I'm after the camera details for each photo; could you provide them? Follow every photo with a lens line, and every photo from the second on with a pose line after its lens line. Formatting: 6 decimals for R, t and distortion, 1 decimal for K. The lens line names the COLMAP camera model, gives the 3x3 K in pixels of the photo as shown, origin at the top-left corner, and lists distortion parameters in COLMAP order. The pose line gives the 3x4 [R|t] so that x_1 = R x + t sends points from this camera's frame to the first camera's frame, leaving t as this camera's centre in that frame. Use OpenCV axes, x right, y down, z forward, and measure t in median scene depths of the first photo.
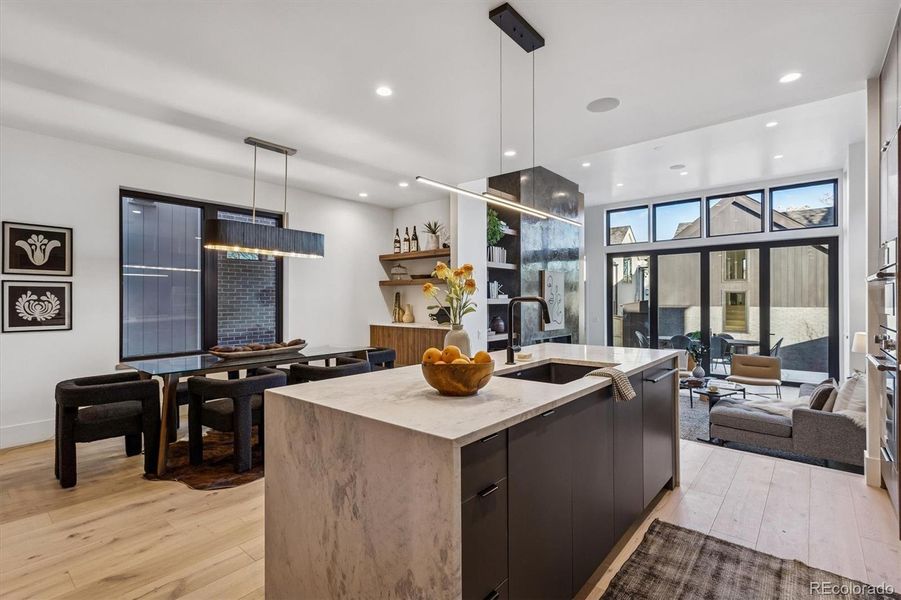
lens RADIAL K [[440.8, 0, 450.5], [0, 440.8, 300.0], [0, 0, 1]] dist [-0.000817, -0.000300]
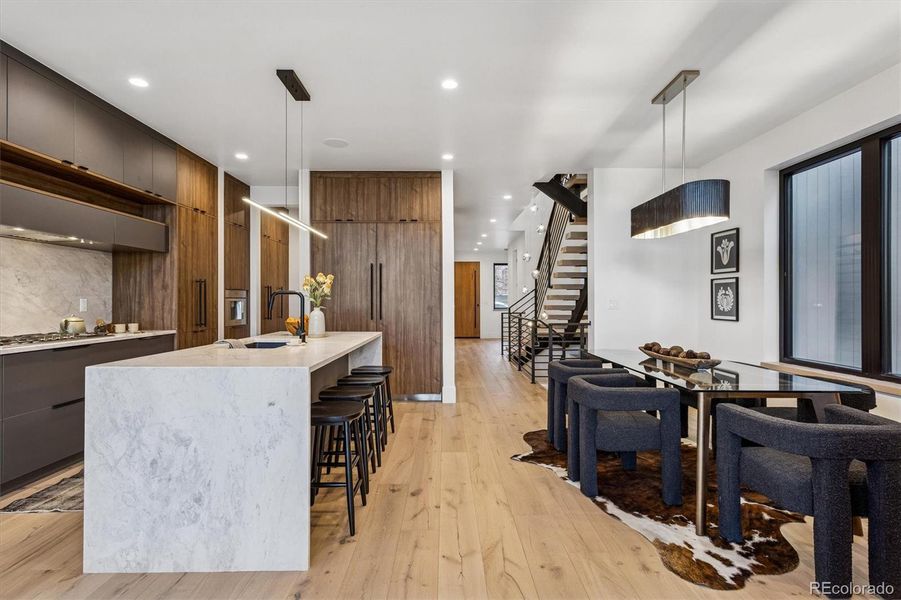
lens RADIAL K [[440.8, 0, 450.5], [0, 440.8, 300.0], [0, 0, 1]] dist [-0.000817, -0.000300]
pose [[-0.766151, 0.003469, -0.642651, 0.394086], [0.007143, 0.999970, -0.003118, 0.014530], [0.642621, -0.006979, -0.766153, 1.432722]]
